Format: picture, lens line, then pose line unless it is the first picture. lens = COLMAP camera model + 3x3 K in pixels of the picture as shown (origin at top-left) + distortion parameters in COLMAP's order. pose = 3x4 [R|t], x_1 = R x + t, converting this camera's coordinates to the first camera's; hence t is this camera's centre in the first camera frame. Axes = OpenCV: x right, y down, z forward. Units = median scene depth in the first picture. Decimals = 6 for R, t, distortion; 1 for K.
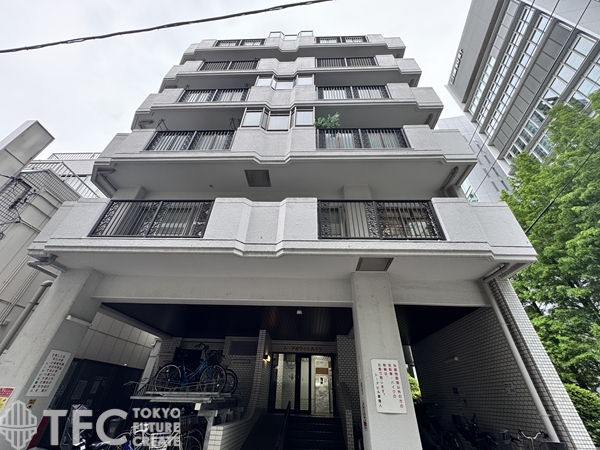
lens RADIAL K [[239.0, 0, 301.2], [0, 239.0, 225.1], [0, 0, 1]] dist [0.000327, 0.000154]
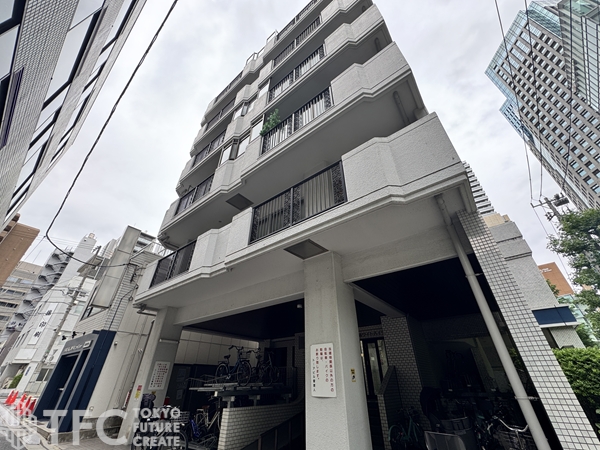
lens RADIAL K [[239.0, 0, 297.4], [0, 239.0, 225.8], [0, 0, 1]] dist [0.000327, 0.000154]
pose [[0.804352, -0.352773, -0.478089, 0.851177], [0.369231, 0.927203, -0.062960, 0.132888], [0.465496, -0.125883, 0.876052, 0.151987]]
